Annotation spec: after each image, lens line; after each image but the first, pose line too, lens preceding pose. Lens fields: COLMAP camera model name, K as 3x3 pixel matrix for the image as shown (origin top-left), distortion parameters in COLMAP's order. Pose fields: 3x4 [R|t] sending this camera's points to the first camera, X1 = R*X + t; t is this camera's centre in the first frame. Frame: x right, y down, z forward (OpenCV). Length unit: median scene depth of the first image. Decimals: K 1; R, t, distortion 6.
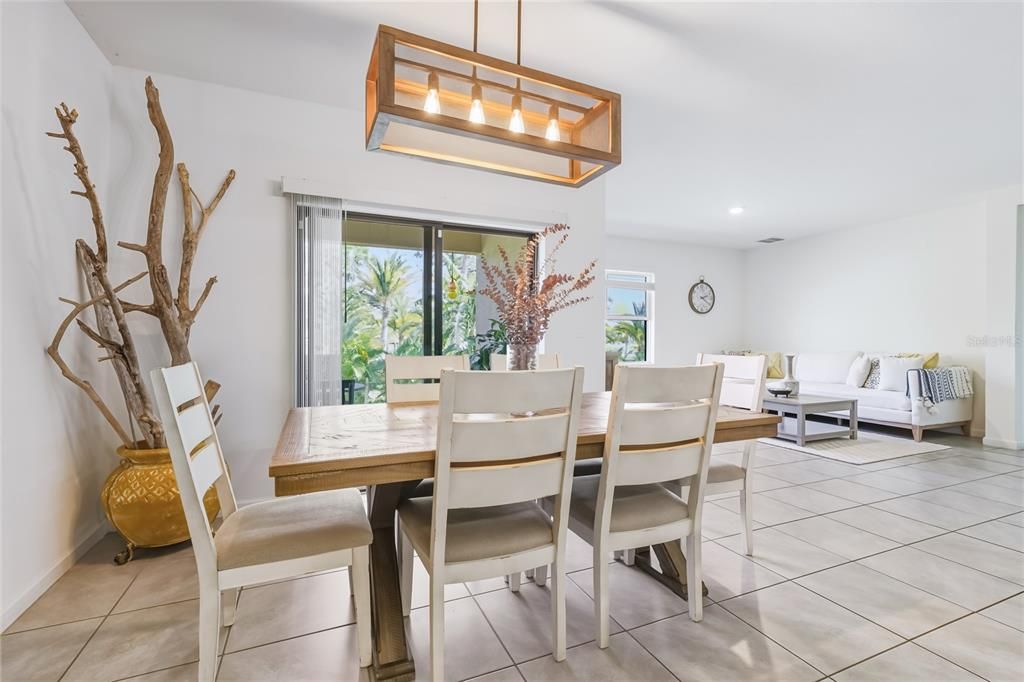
lens RADIAL K [[463.8, 0, 513.3], [0, 463.8, 341.5], [0, 0, 1]] dist [0.003150, -0.000151]
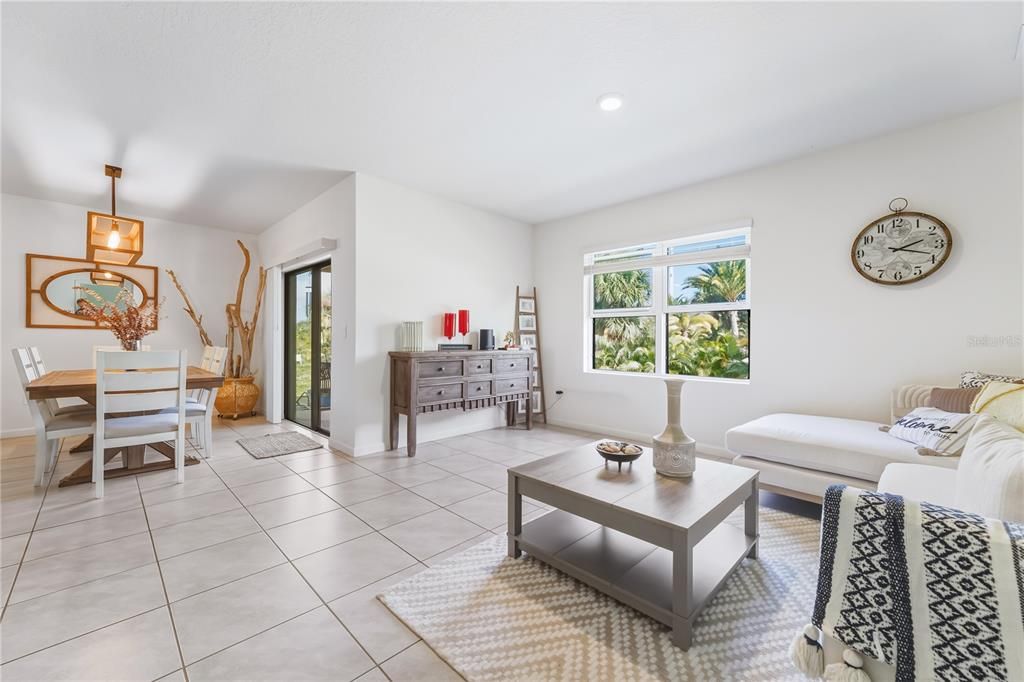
lens RADIAL K [[408.7, 0, 514.8], [0, 408.7, 338.1], [0, 0, 1]] dist [0.000764, 0.000128]
pose [[0.368853, -0.001960, -0.929486, 0.942143], [-0.001347, 0.999996, -0.002643, -0.010353], [0.929487, 0.002227, 0.368849, 0.759757]]
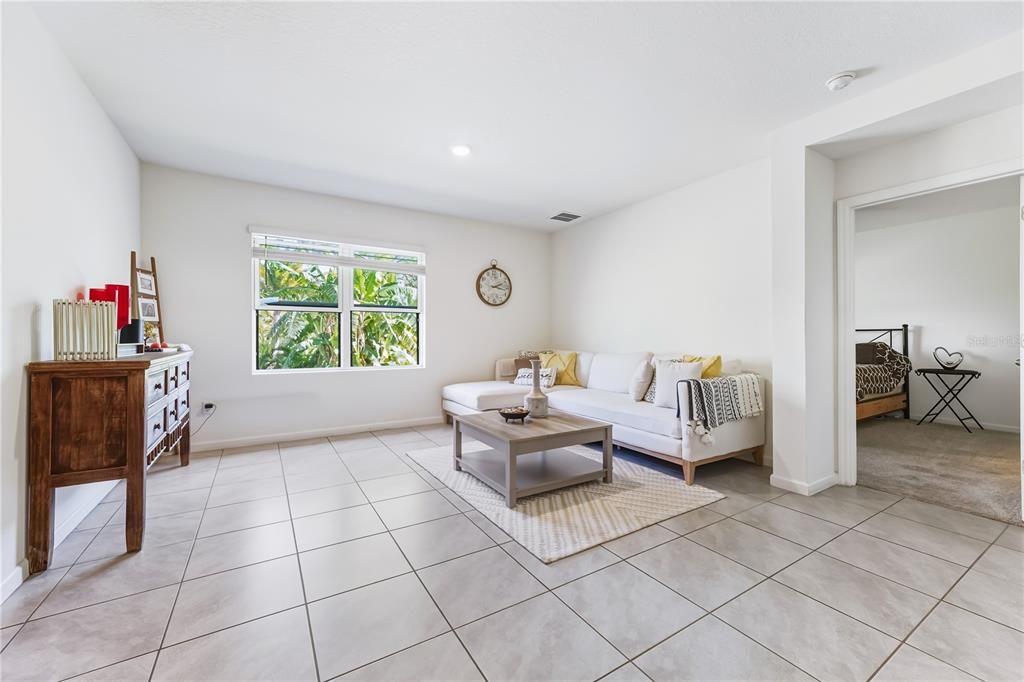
lens RADIAL K [[408.7, 0, 516.7], [0, 408.7, 338.7], [0, 0, 1]] dist [0.000764, 0.000128]
pose [[0.989425, -0.001640, 0.145034, 0.505416], [0.001408, 0.999998, 0.001701, -0.004970], [-0.145036, -0.001479, 0.989425, 0.412249]]
